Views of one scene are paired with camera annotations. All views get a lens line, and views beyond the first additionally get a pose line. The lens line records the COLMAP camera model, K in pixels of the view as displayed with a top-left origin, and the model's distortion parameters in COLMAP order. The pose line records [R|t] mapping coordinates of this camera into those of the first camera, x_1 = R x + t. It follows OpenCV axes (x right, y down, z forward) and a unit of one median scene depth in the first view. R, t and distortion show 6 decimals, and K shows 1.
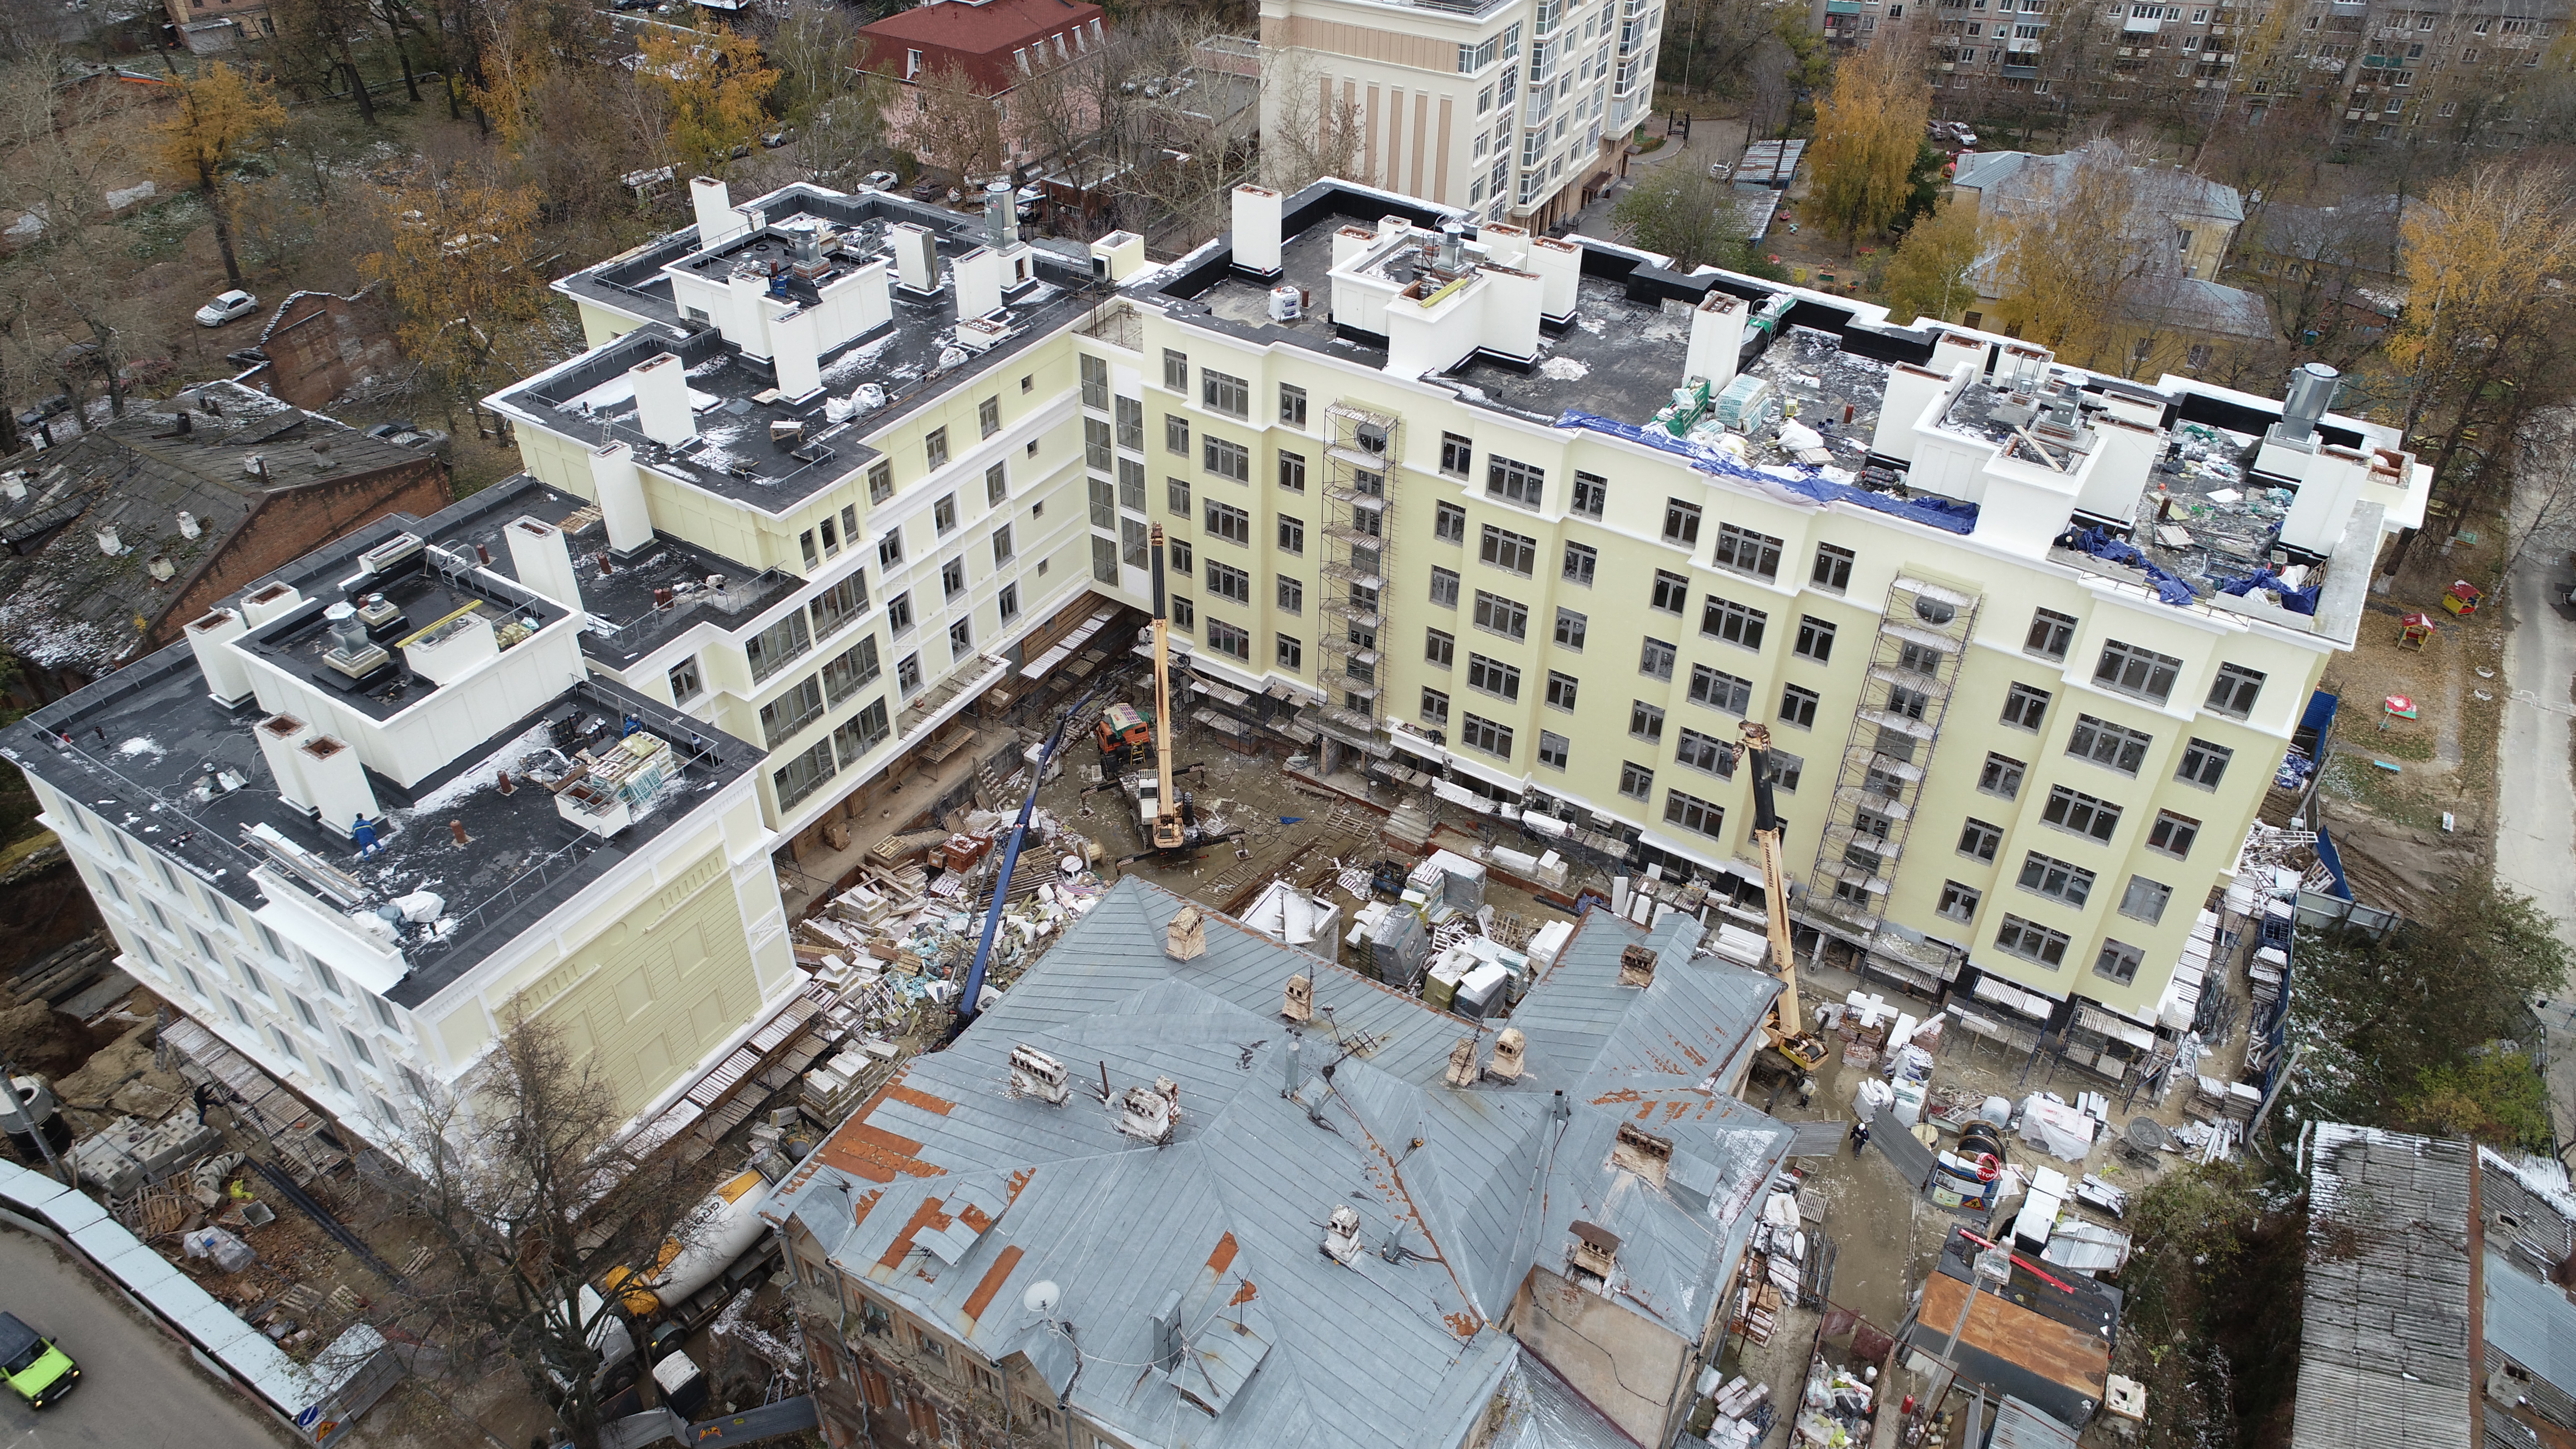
lens RADIAL K [[1735.0, 0, 1288.0], [0, 1735.0, 724.5], [0, 0, 1]] dist [-0.047779, 0.063609]
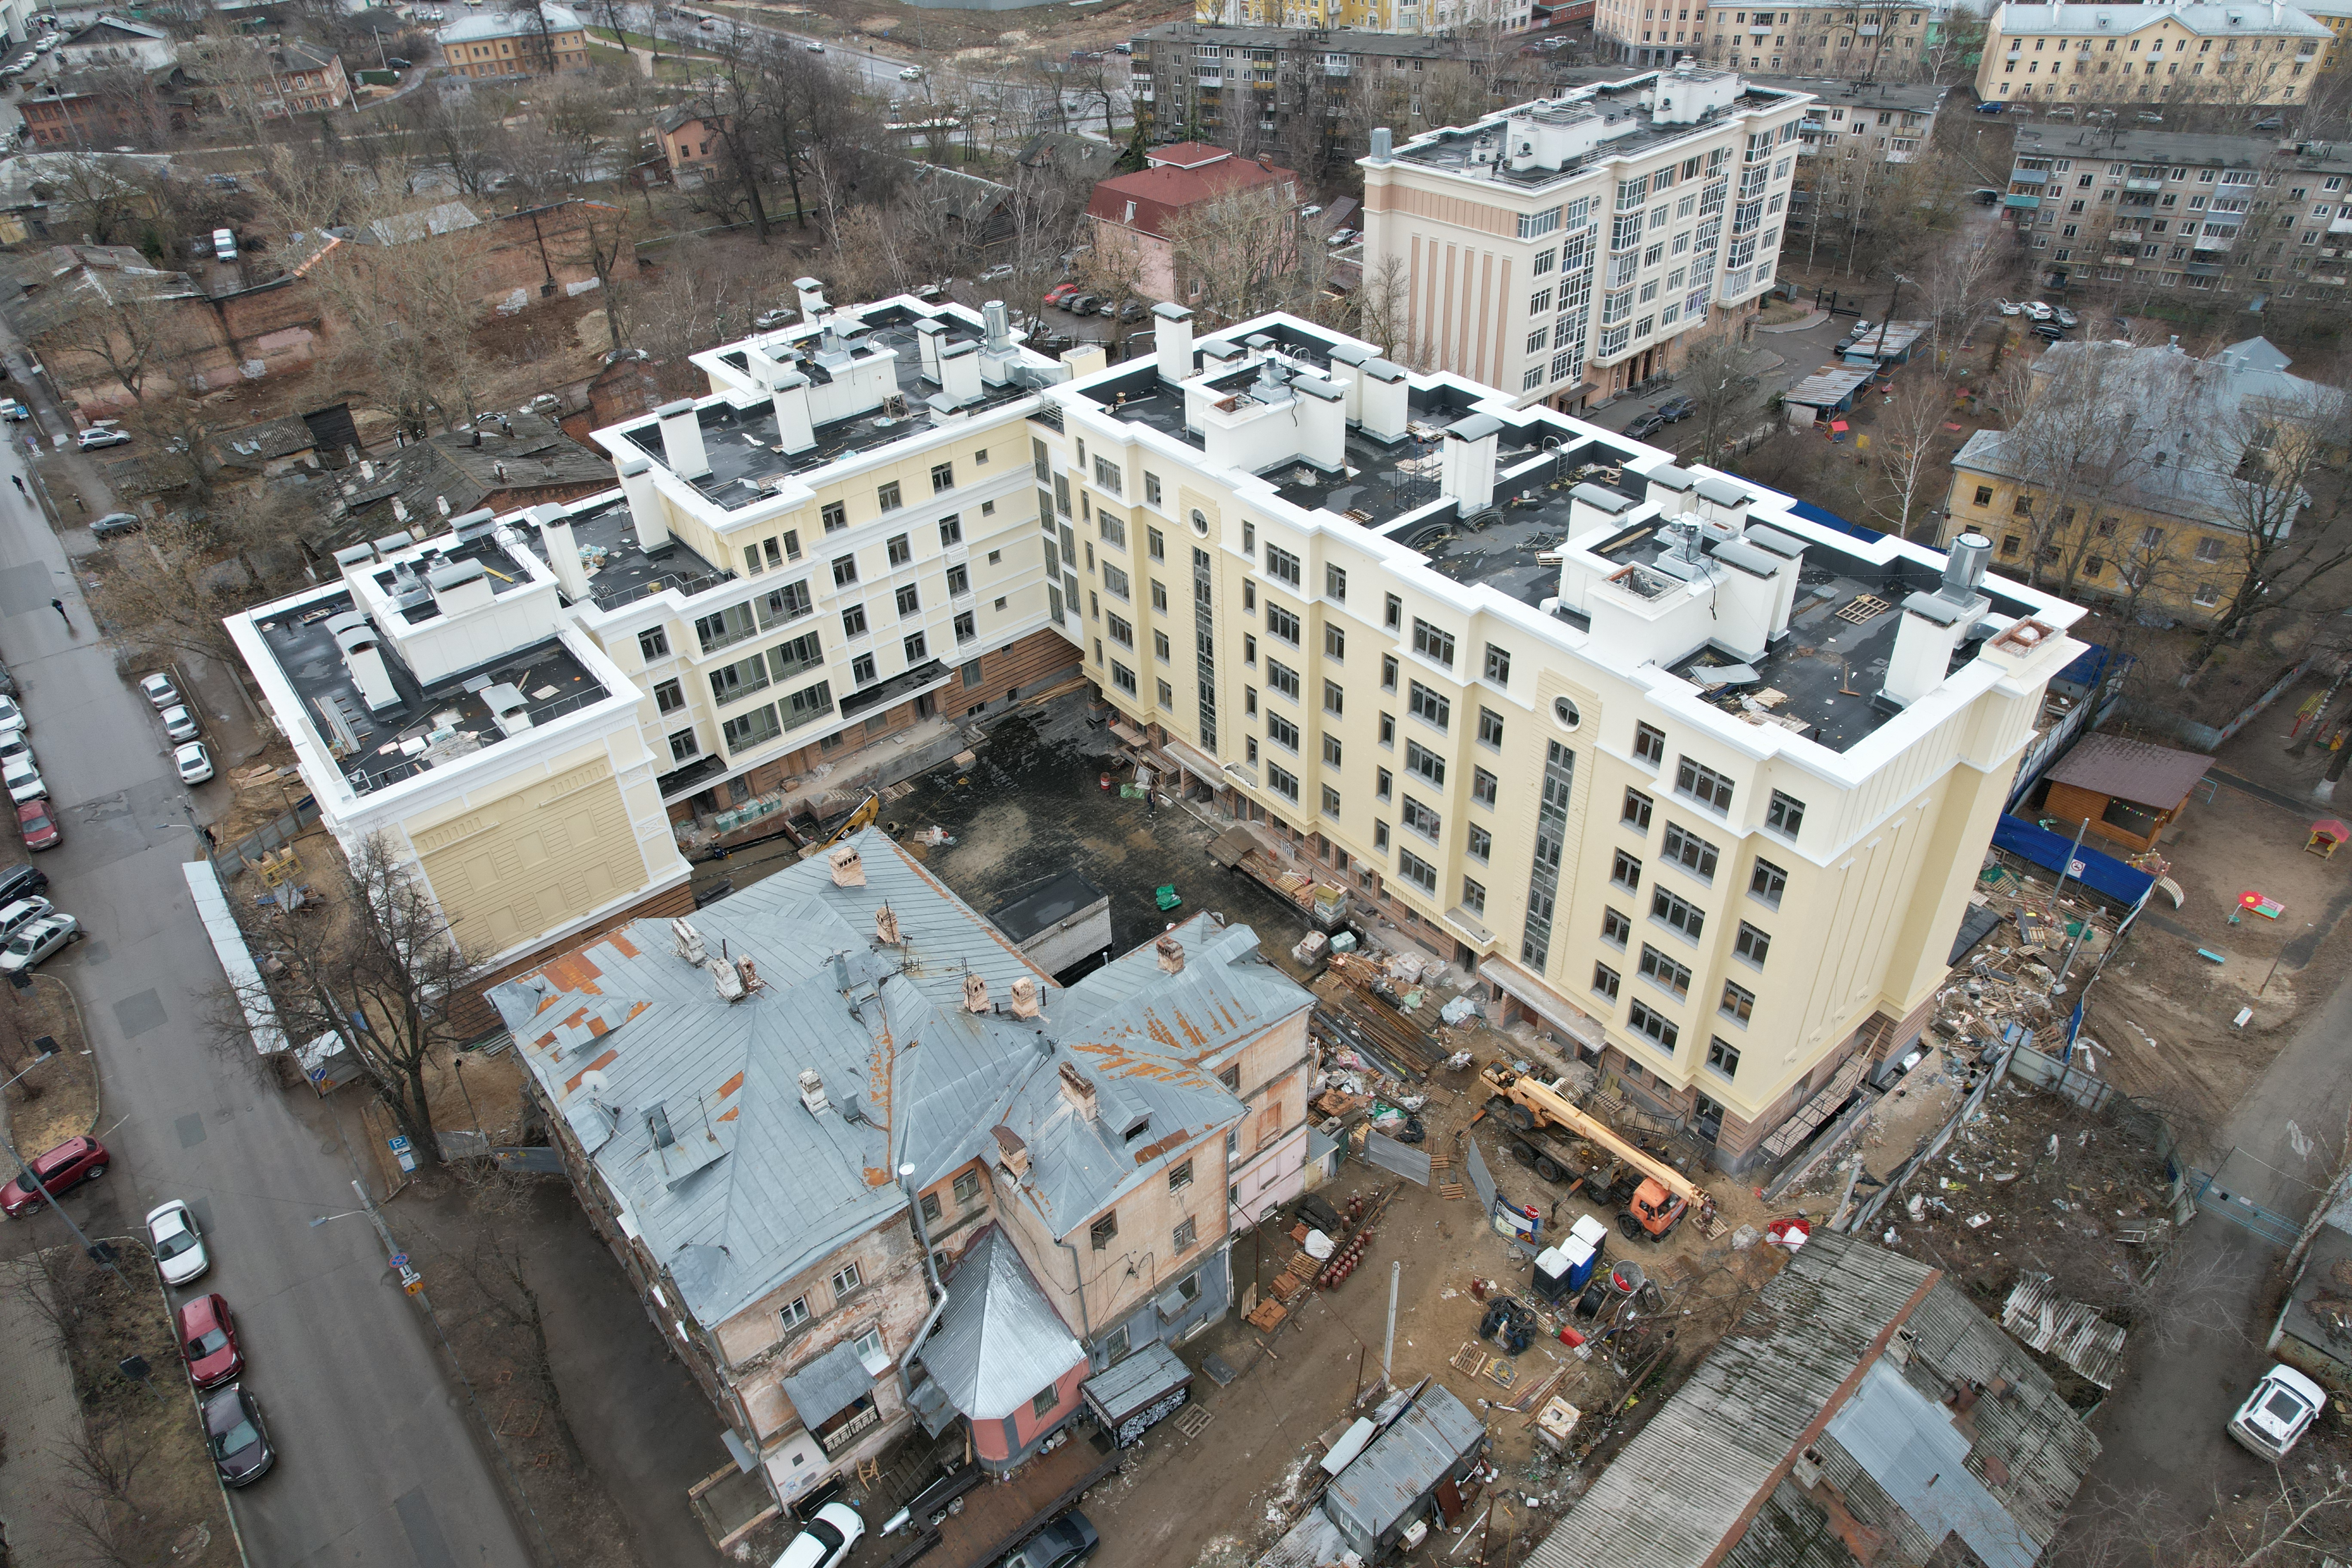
lens RADIAL K [[1498.1, 0, 1176.0], [0, 1498.1, 784.0], [0, 0, 1]] dist [-0.090274, 0.078443]
pose [[0.944598, 0.149481, -0.292215, 0.334092], [-0.150803, 0.988398, 0.018133, 0.000767], [0.291535, 0.026938, 0.956181, -0.004474]]
